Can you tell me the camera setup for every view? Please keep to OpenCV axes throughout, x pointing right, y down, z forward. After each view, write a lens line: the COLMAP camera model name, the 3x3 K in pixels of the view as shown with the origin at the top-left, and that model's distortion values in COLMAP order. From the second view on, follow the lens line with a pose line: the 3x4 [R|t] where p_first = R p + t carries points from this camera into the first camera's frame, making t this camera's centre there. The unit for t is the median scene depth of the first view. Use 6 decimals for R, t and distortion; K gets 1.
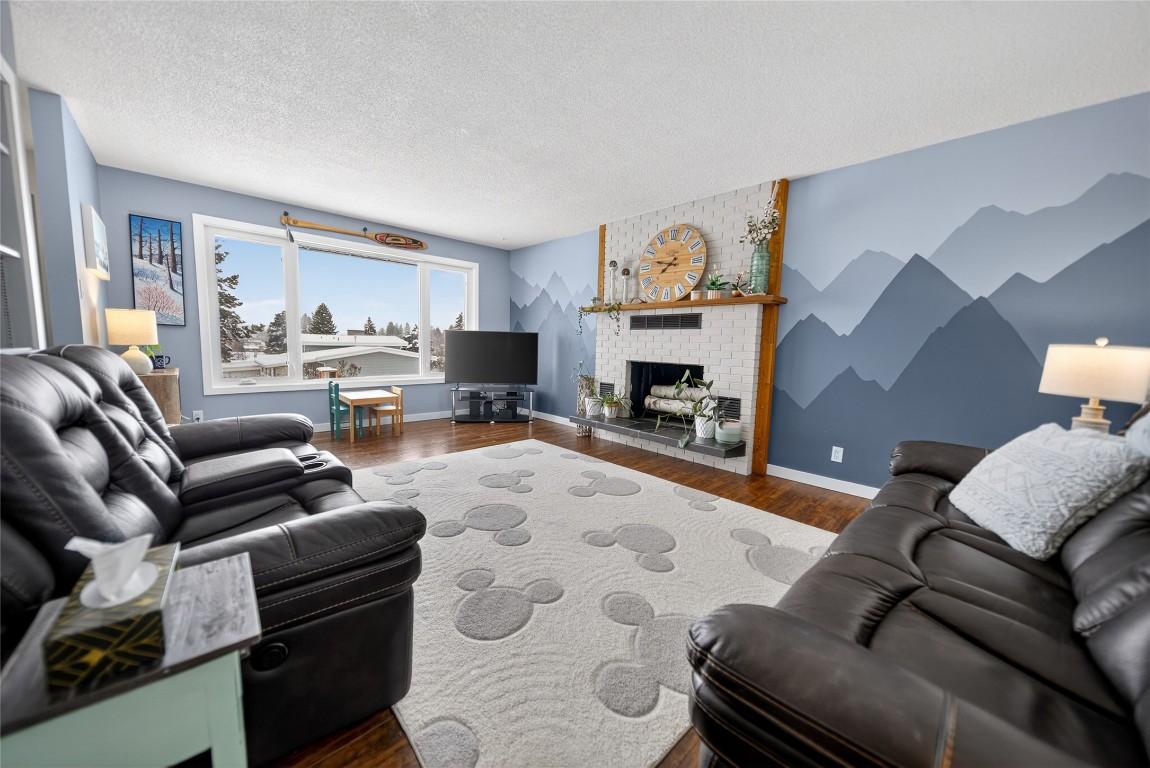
lens RADIAL K [[412.2, 0, 575.7], [0, 412.2, 387.3], [0, 0, 1]] dist [-0.002811, -0.000018]
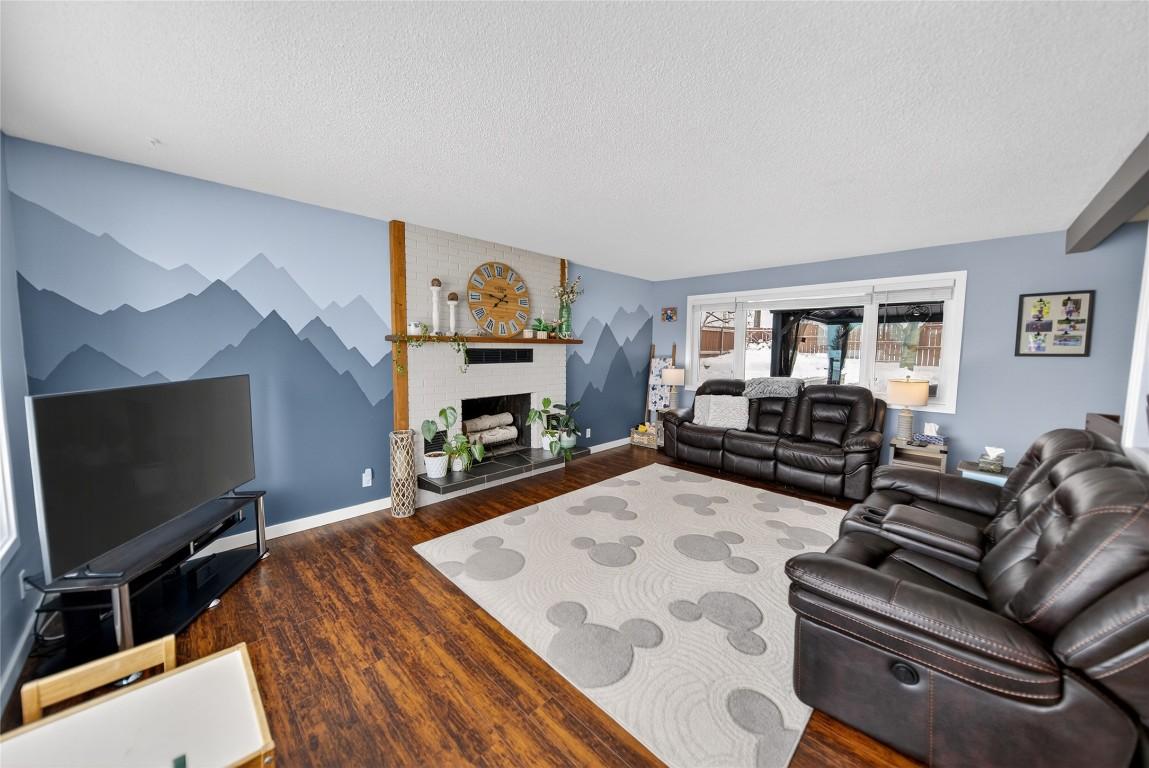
lens RADIAL K [[411.8, 0, 575.3], [0, 411.8, 379.7], [0, 0, 1]] dist [-0.002811, -0.000018]
pose [[-0.054743, -0.104165, 0.993052, -0.869931], [0.092315, 0.989756, 0.108908, -0.208565], [-0.994224, 0.097636, -0.044566, 0.933151]]
